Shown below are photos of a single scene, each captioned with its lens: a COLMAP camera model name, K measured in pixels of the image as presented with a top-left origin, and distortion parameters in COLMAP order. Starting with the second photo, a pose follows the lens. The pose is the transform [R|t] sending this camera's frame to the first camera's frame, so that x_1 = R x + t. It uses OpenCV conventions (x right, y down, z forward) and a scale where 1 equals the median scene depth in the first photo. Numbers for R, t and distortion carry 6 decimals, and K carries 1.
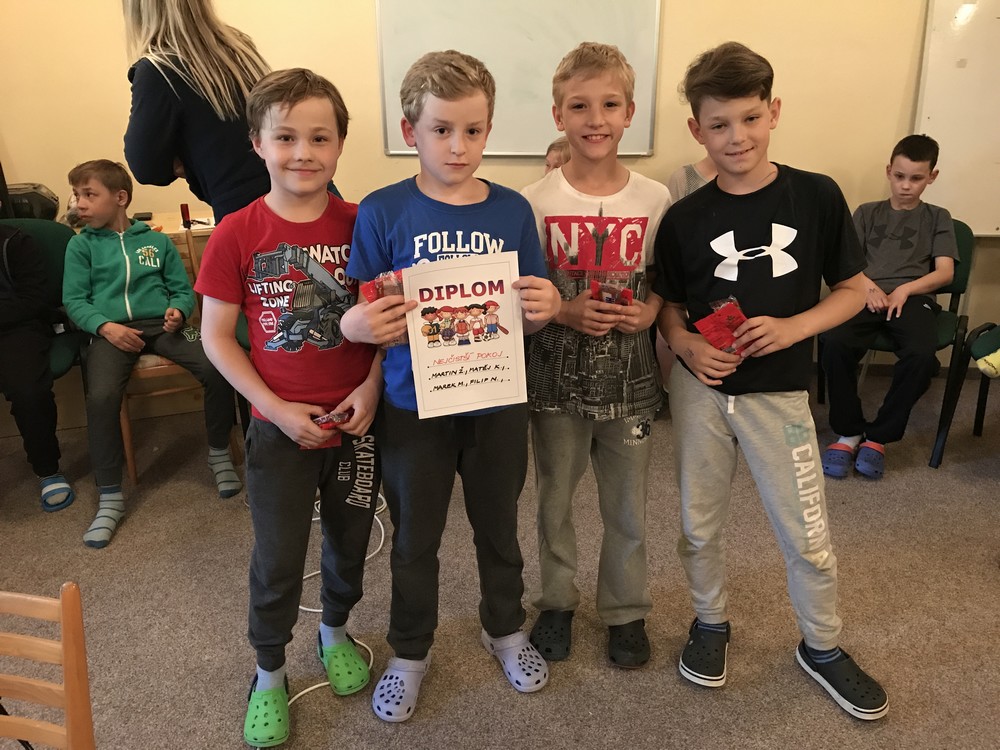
lens RADIAL K [[827.8, 0, 508.3], [0, 827.8, 368.6], [0, 0, 1]] dist [0.004337, 0.007707]
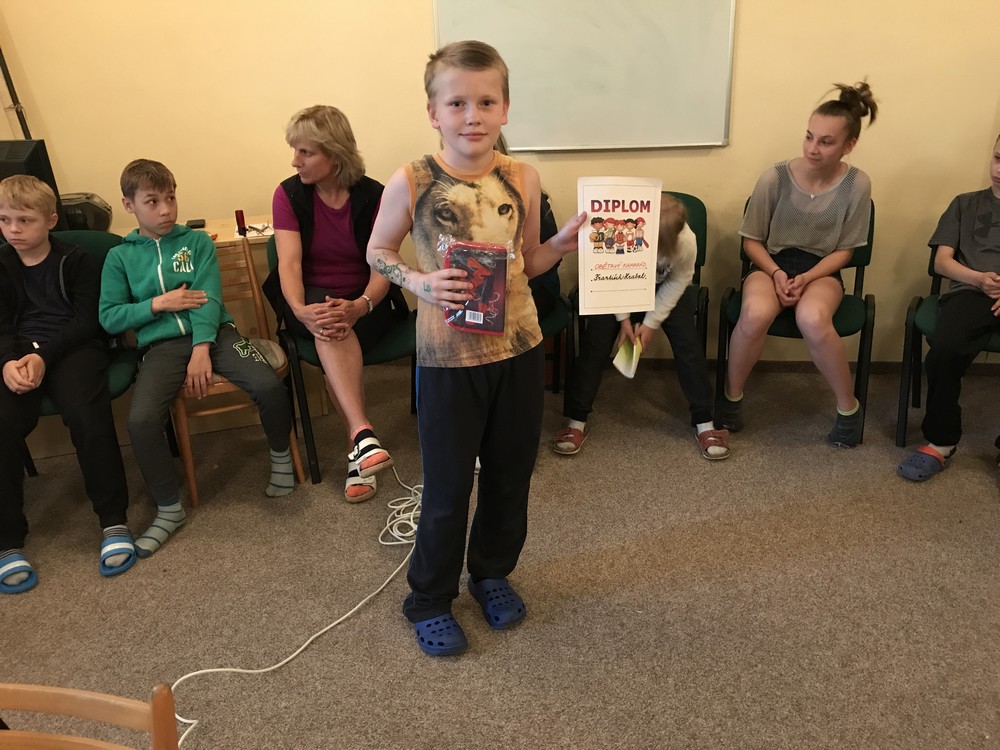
lens RADIAL K [[827.8, 0, 508.3], [0, 827.8, 368.6], [0, 0, 1]] dist [0.004337, 0.007707]
pose [[0.998860, -0.016593, -0.044768, -0.060348], [0.016976, 0.999822, 0.008193, -0.027337], [0.044624, -0.008943, 0.998964, 0.082473]]
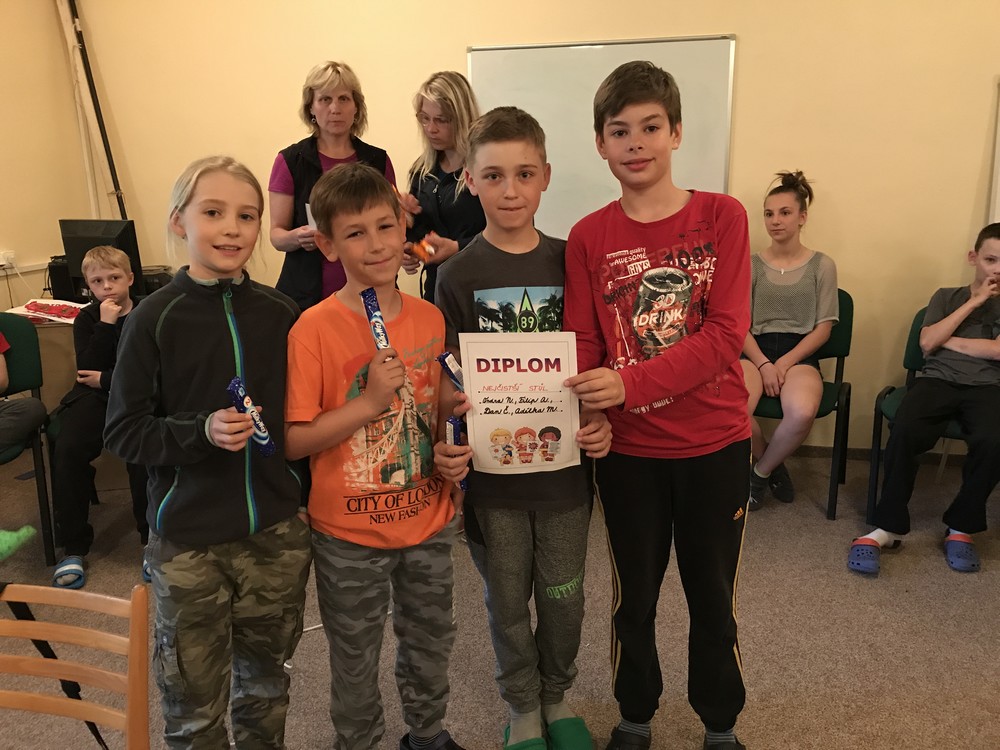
lens RADIAL K [[827.8, 0, 508.3], [0, 827.8, 368.6], [0, 0, 1]] dist [0.004337, 0.007707]
pose [[0.991441, 0.025312, -0.128077, 0.067135], [-0.038354, 0.994207, -0.100410, 0.020142], [0.124793, 0.104463, 0.986668, -0.069838]]
